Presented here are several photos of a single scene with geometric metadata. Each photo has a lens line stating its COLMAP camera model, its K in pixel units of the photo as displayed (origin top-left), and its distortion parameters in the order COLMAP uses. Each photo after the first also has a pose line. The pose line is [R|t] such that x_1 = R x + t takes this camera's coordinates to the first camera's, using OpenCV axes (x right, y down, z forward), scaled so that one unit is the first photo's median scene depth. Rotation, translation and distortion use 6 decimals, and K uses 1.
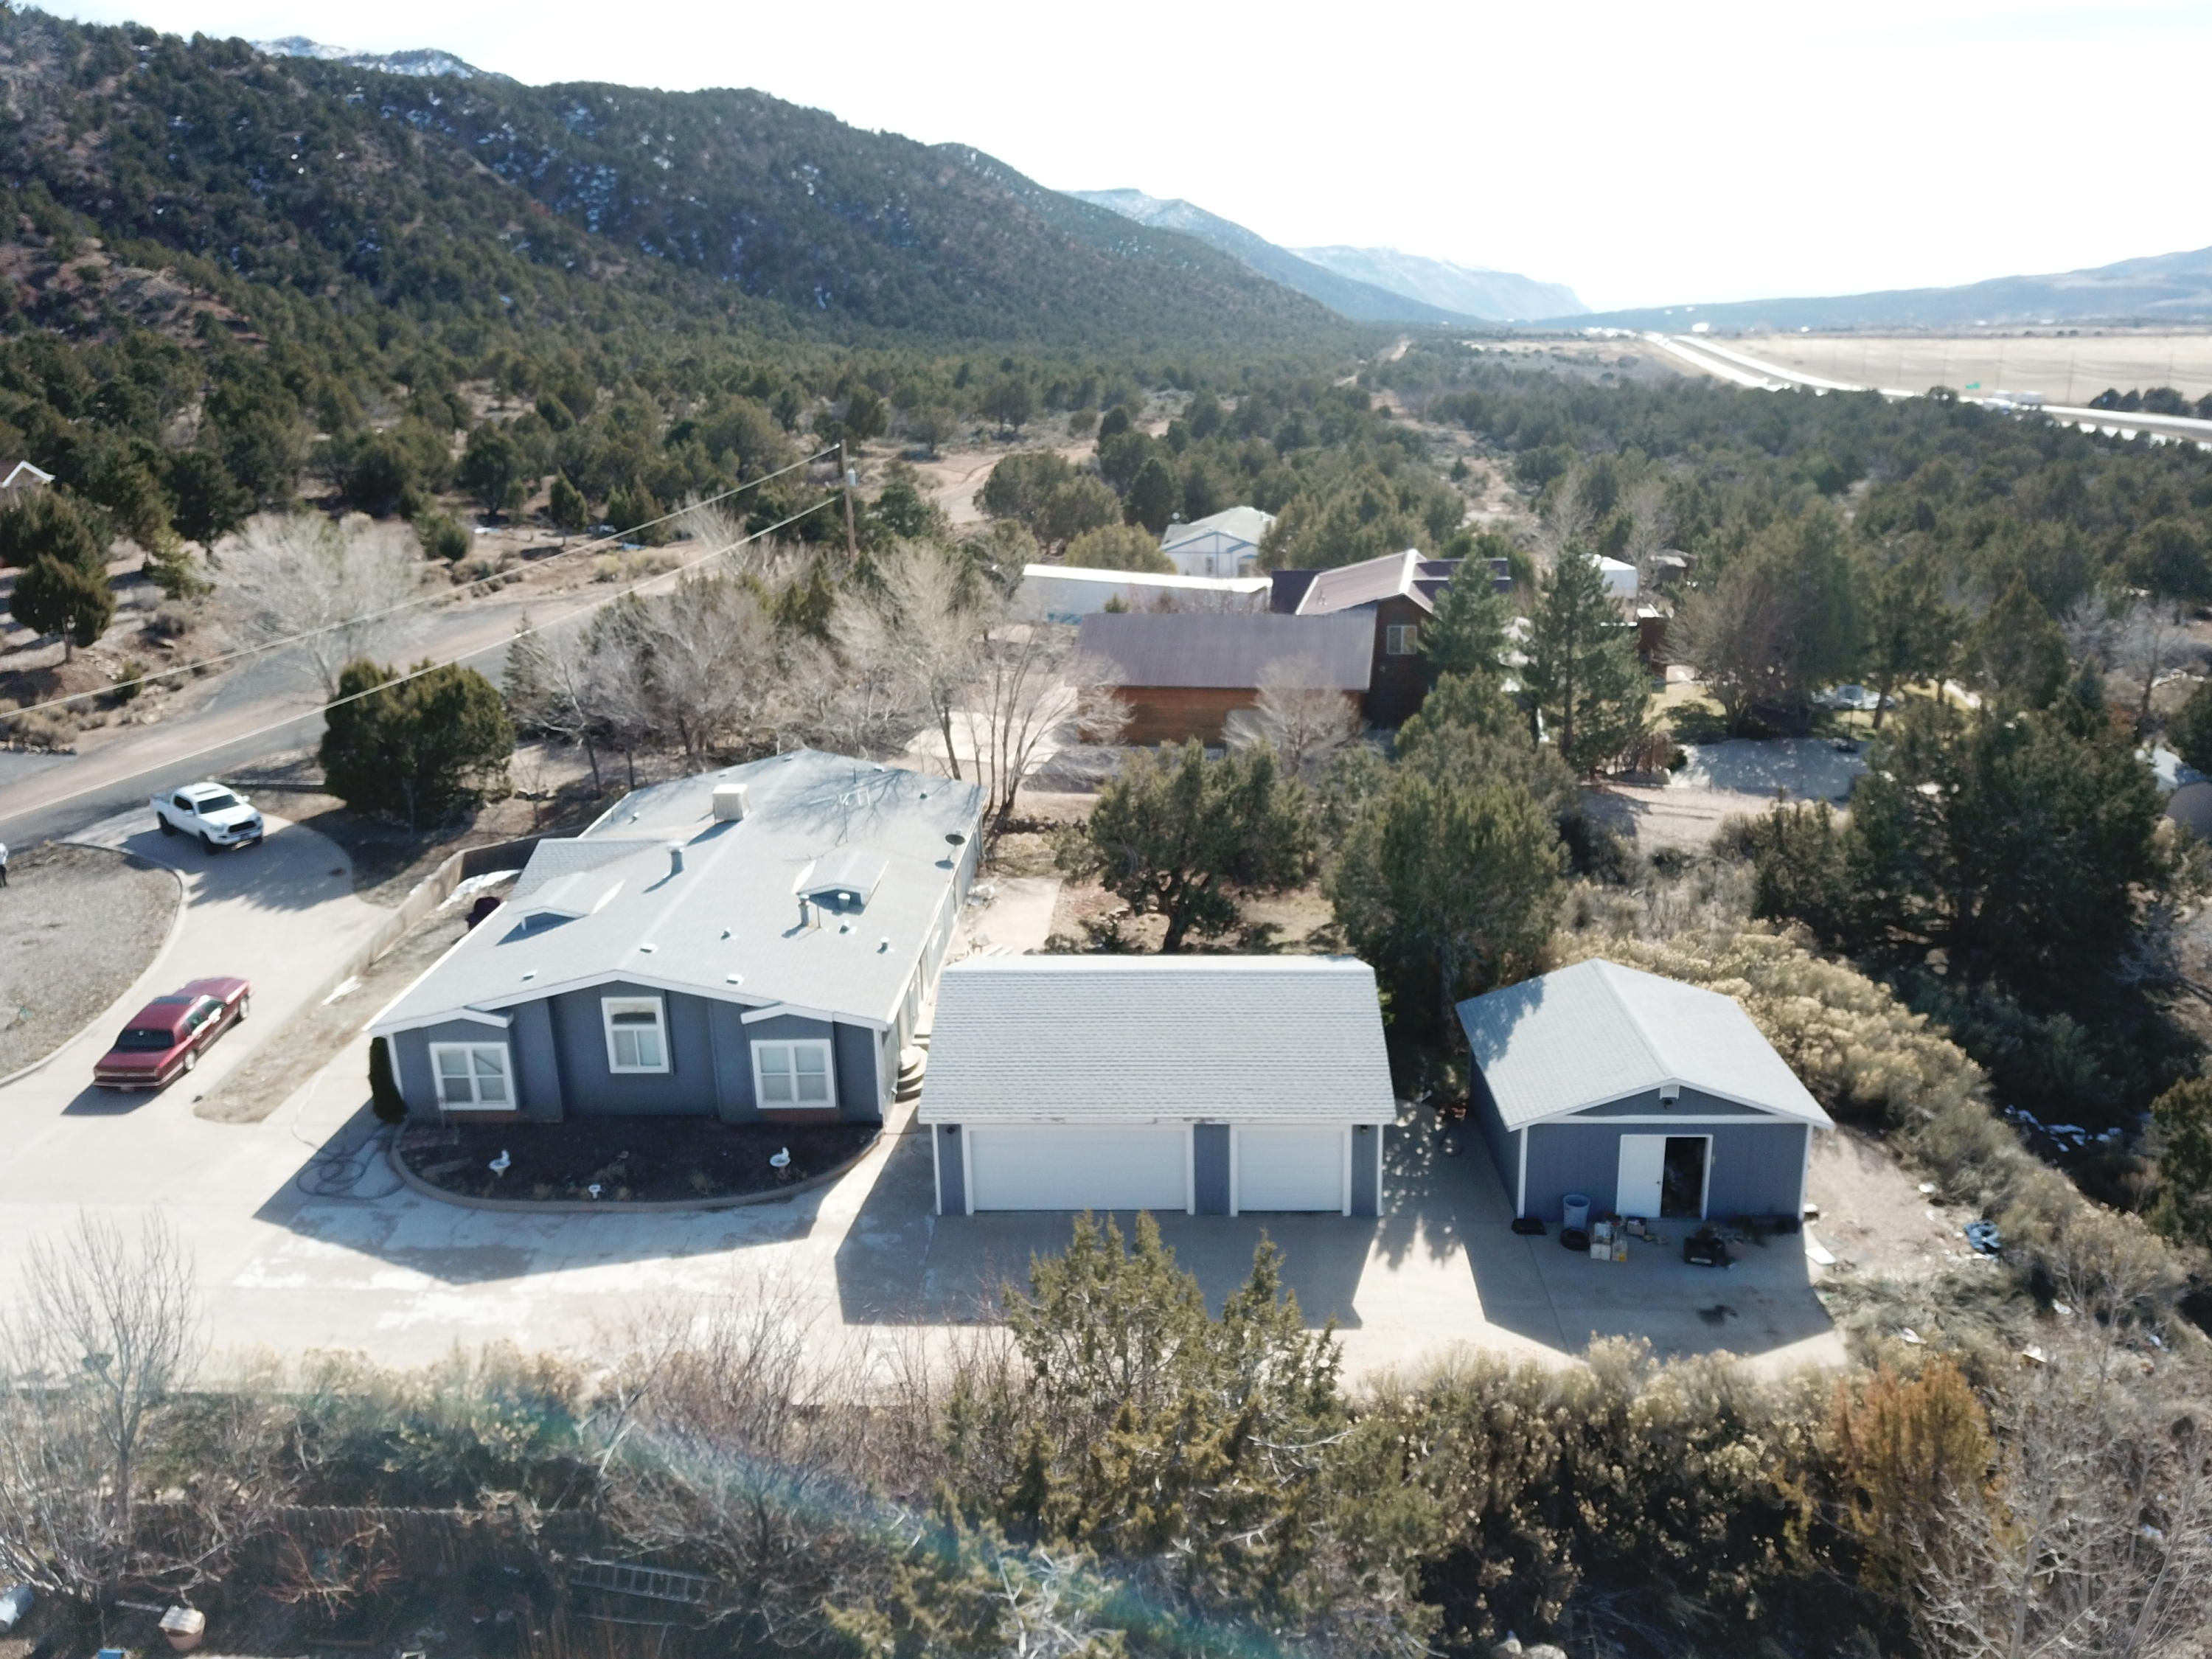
lens RADIAL K [[1697.2, 0, 1107.0], [0, 1697.2, 819.2], [0, 0, 1]] dist [0.010182, -0.007905]
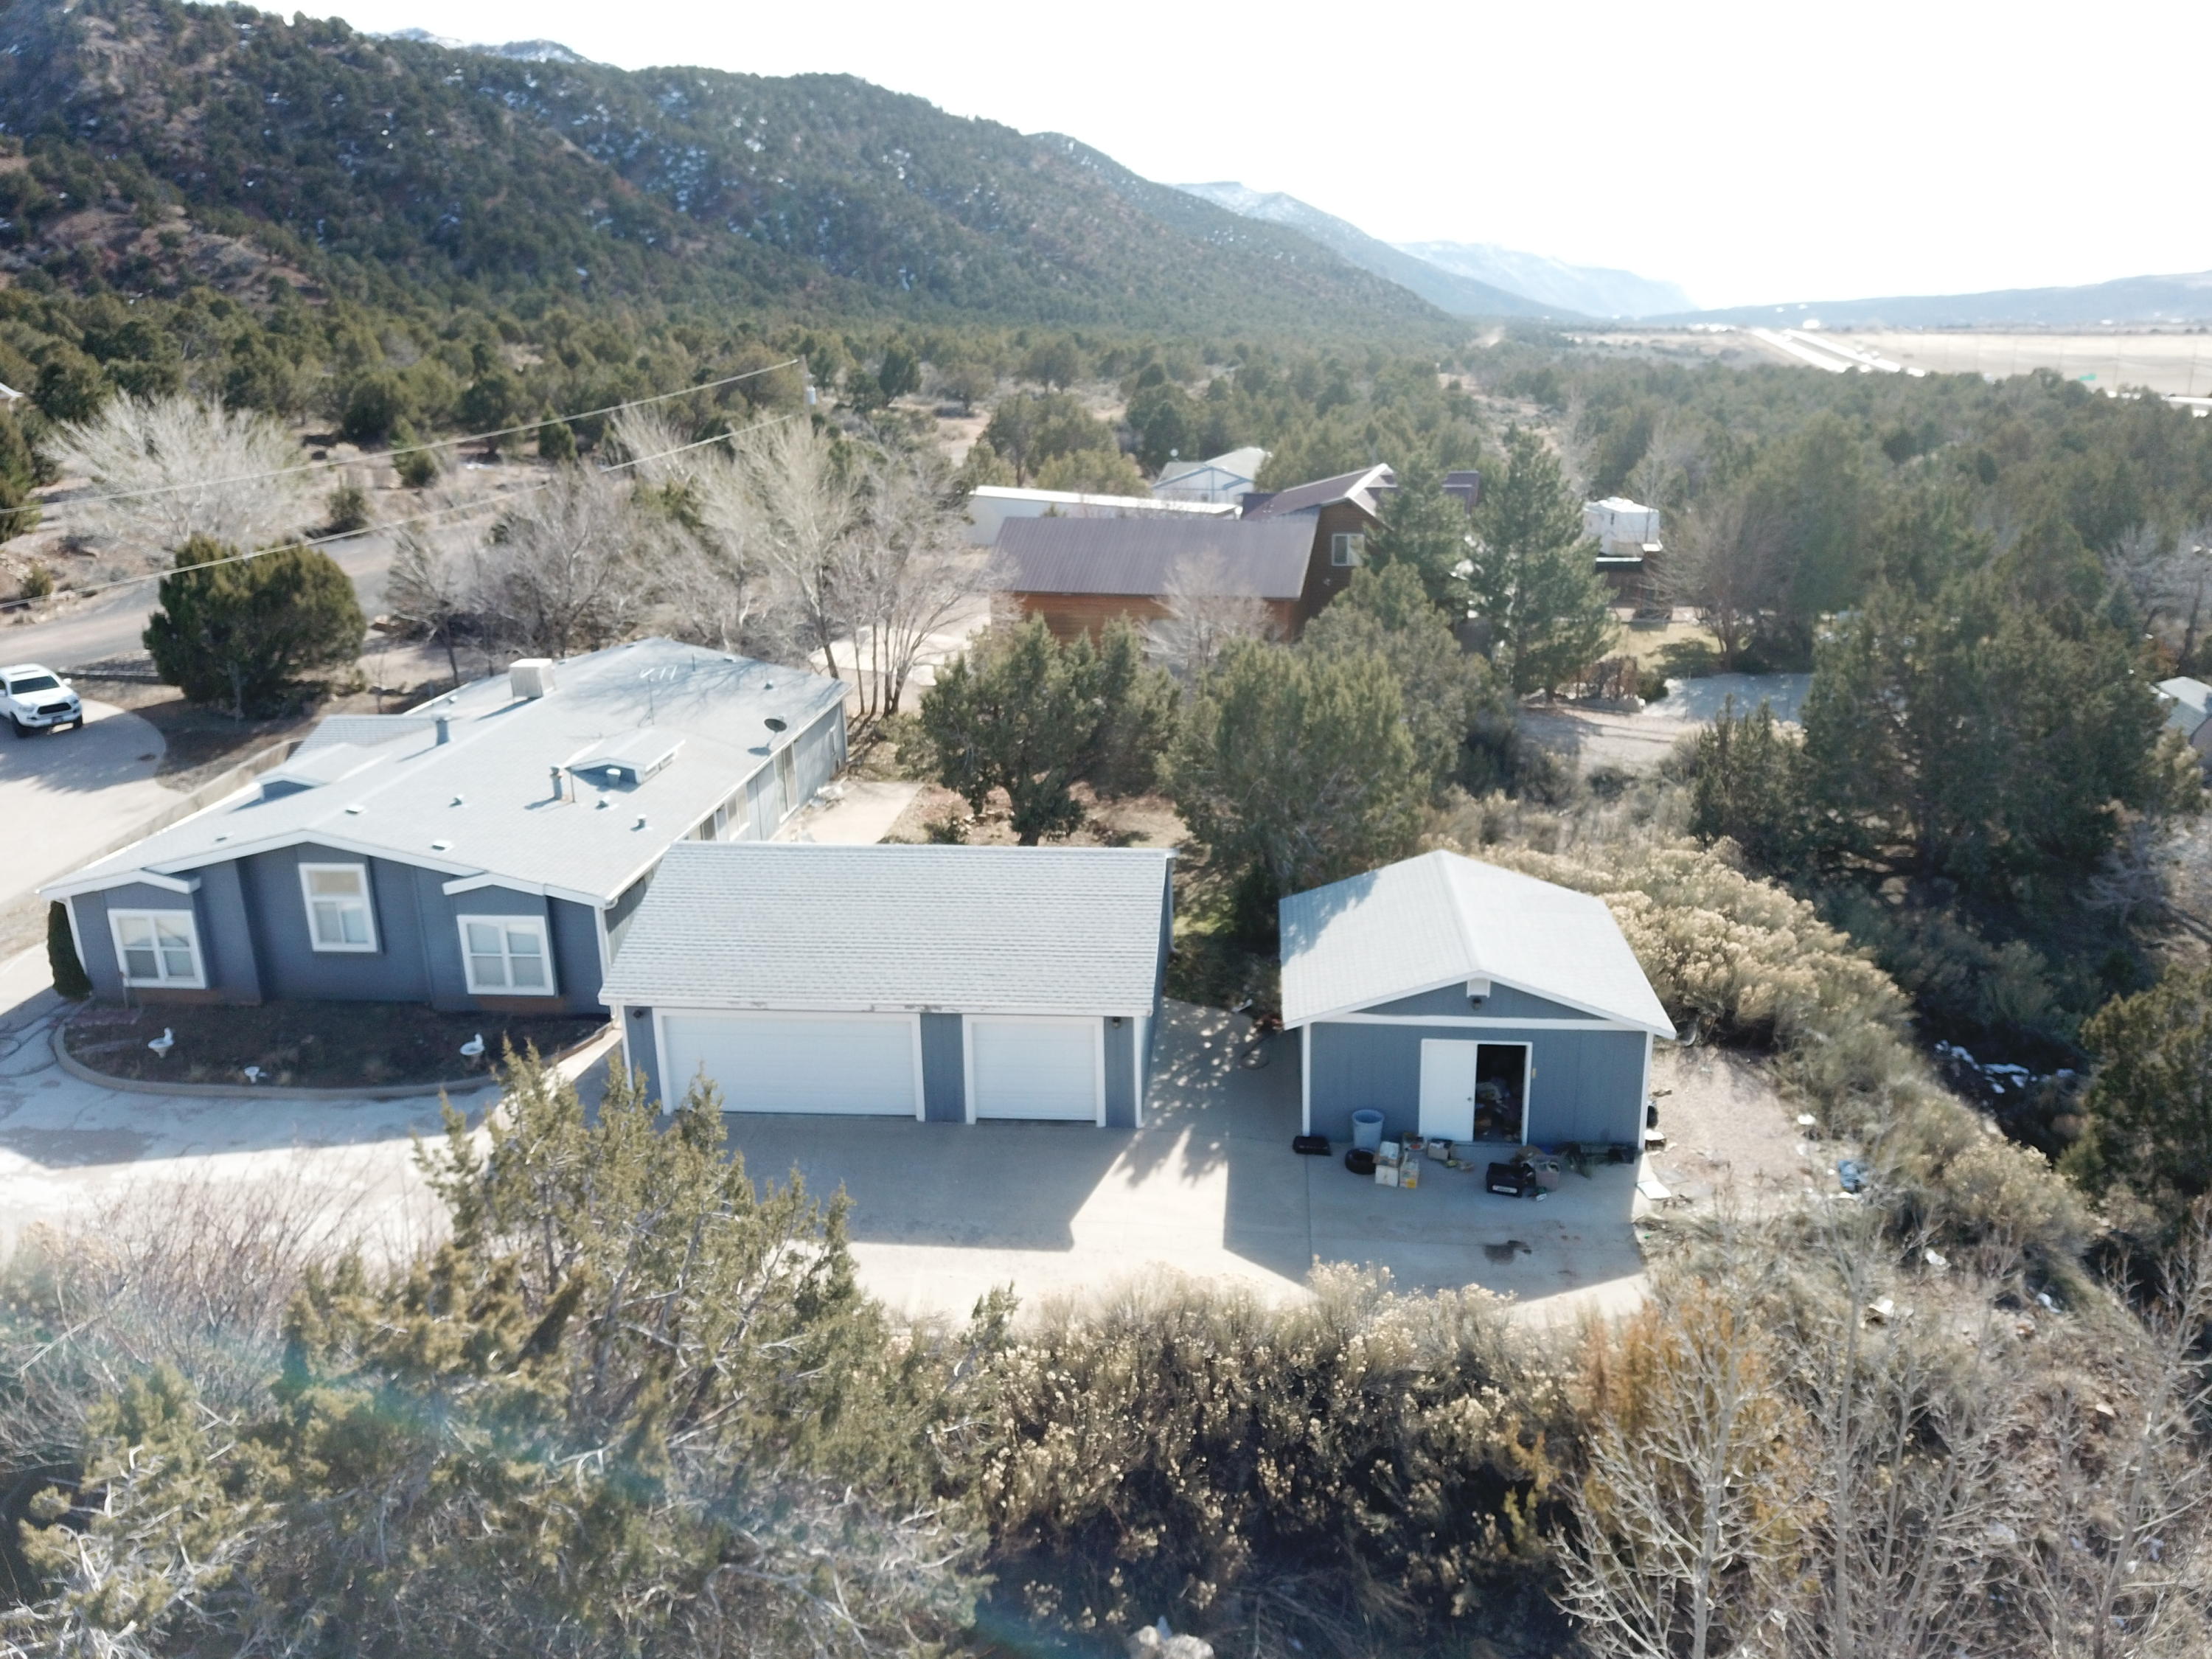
lens RADIAL K [[1697.2, 0, 1107.0], [0, 1697.2, 819.2], [0, 0, 1]] dist [0.010182, -0.007905]
pose [[0.998392, 0.023073, -0.051773, 0.125204], [-0.022908, 0.999730, 0.003797, 0.051555], [0.051847, -0.002605, 0.998652, 0.103882]]
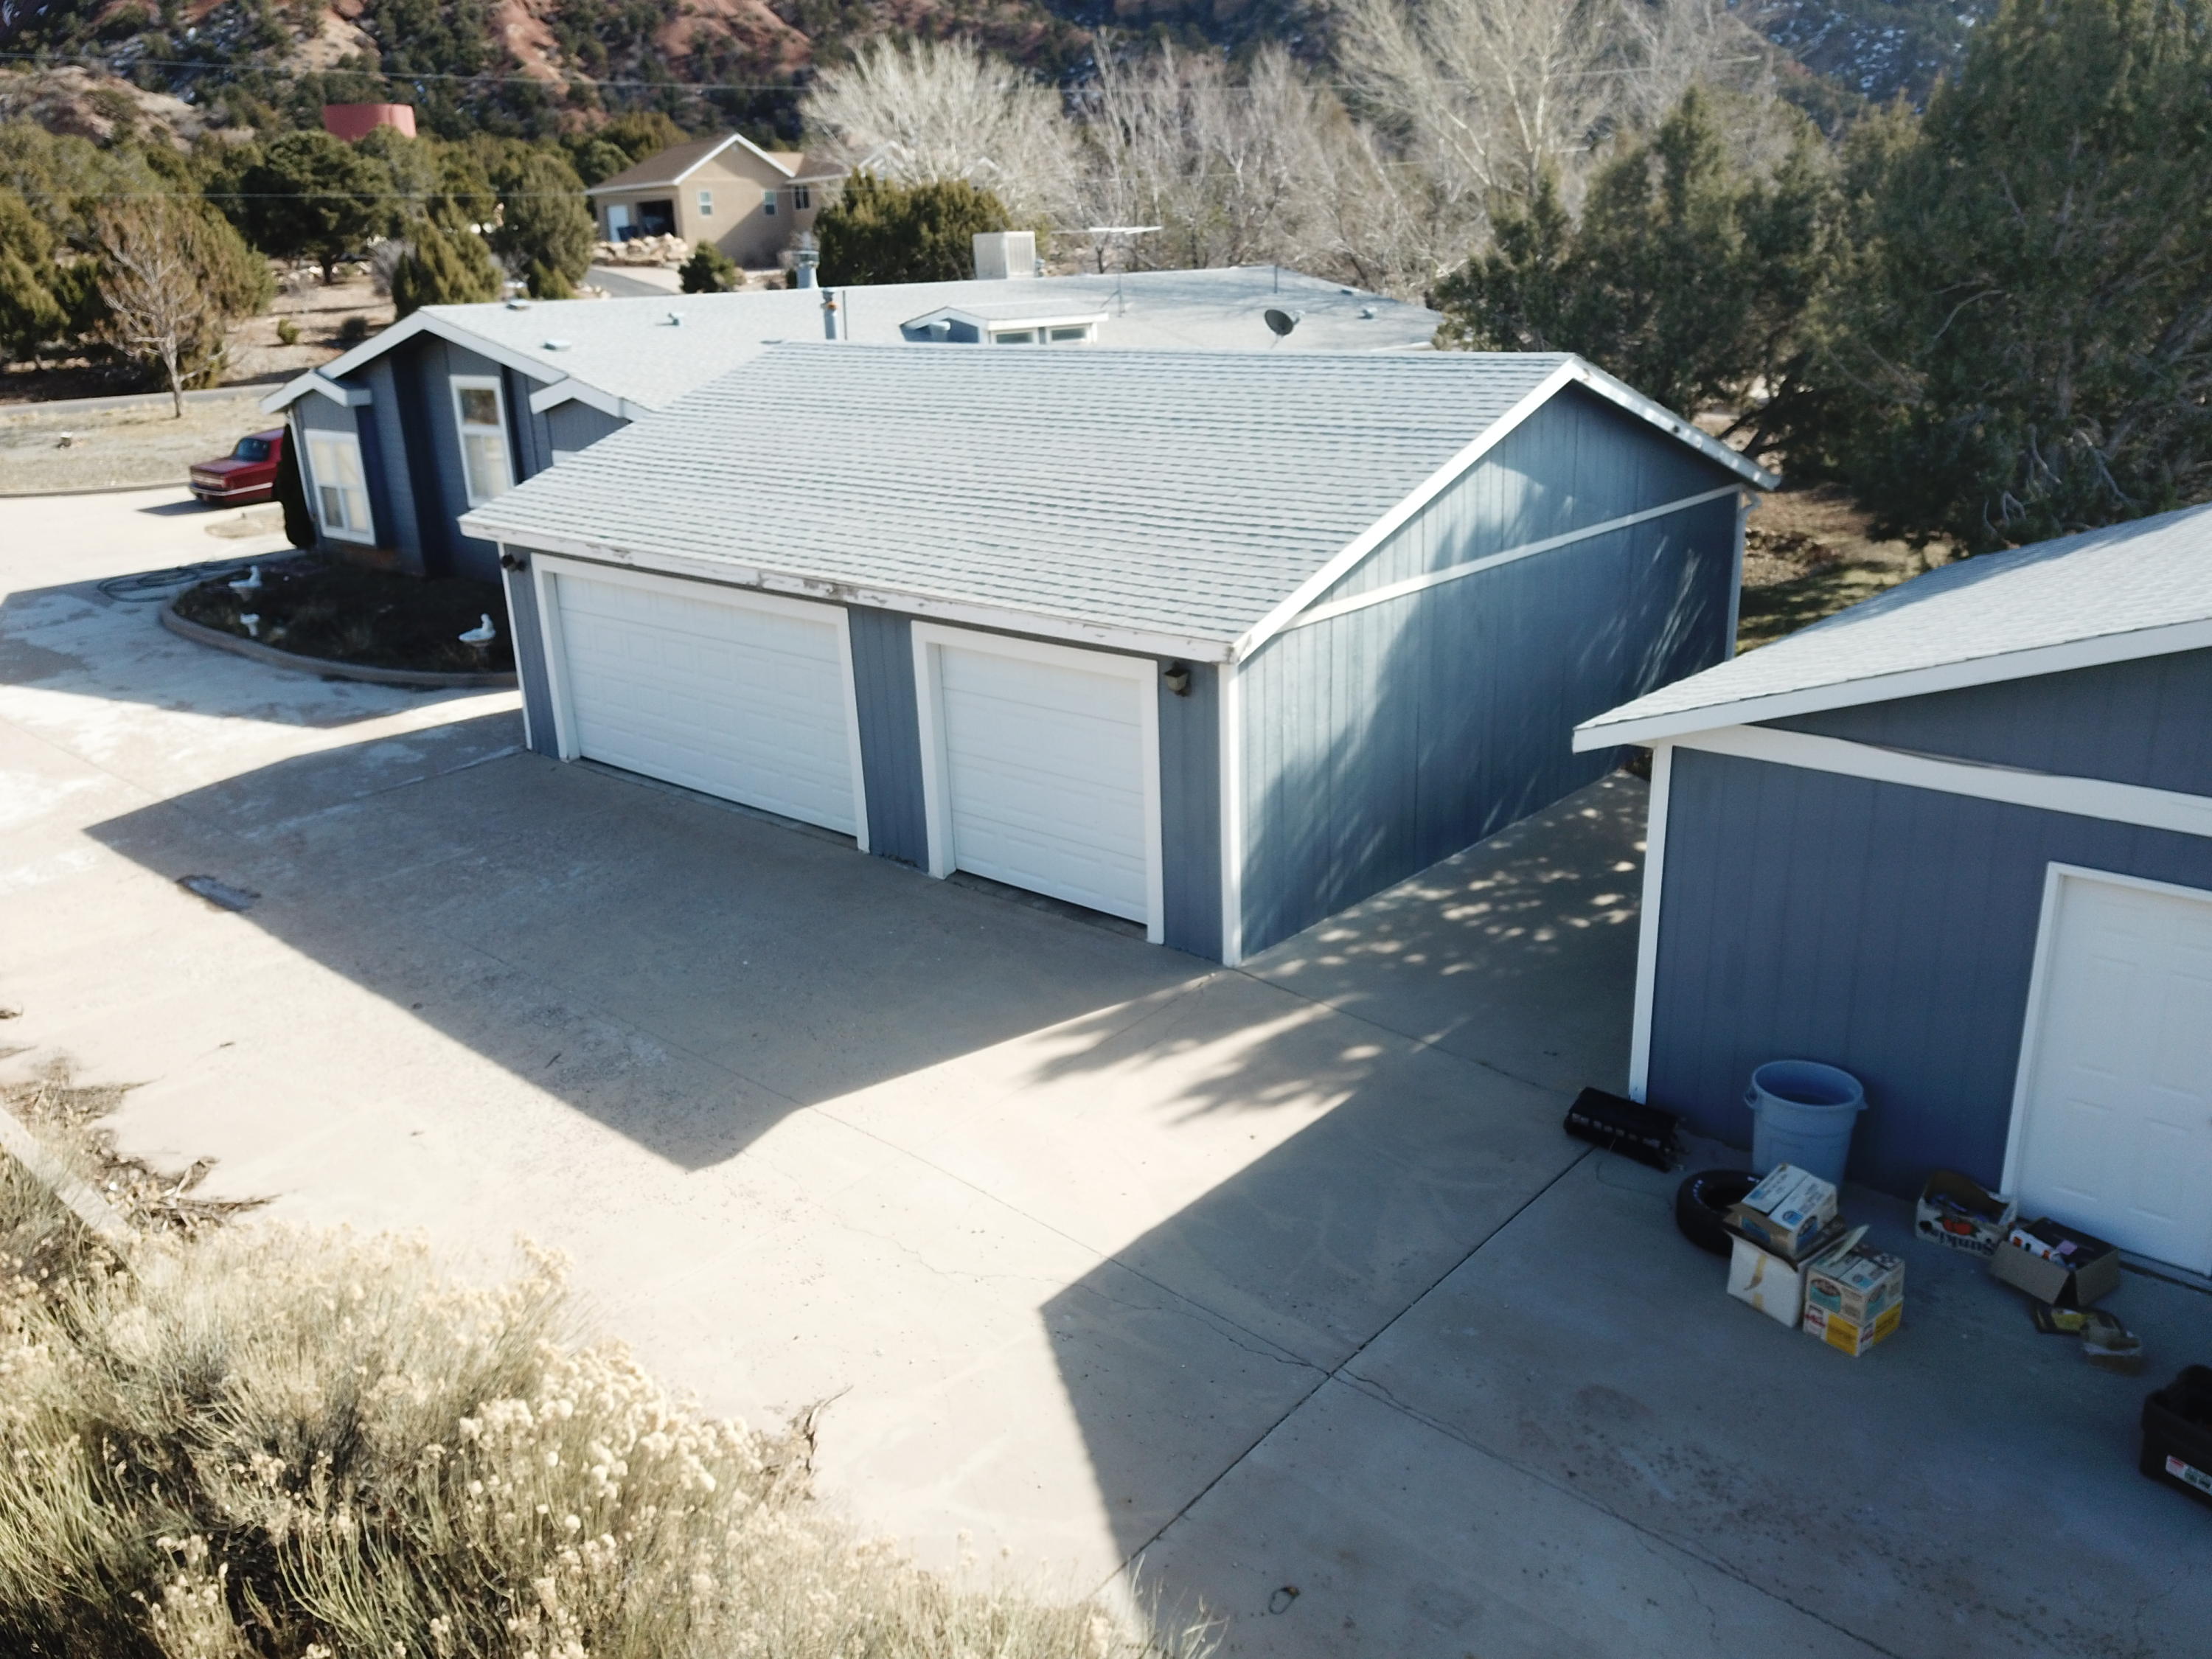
lens RADIAL K [[1696.2, 0, 1106.0], [0, 1696.2, 829.5], [0, 0, 1]] dist [0.005048, 0.005744]
pose [[0.770541, 0.204101, -0.603829, 0.227737], [-0.173597, 0.978733, 0.109298, 0.118871], [0.613295, 0.020604, 0.789585, 0.491066]]
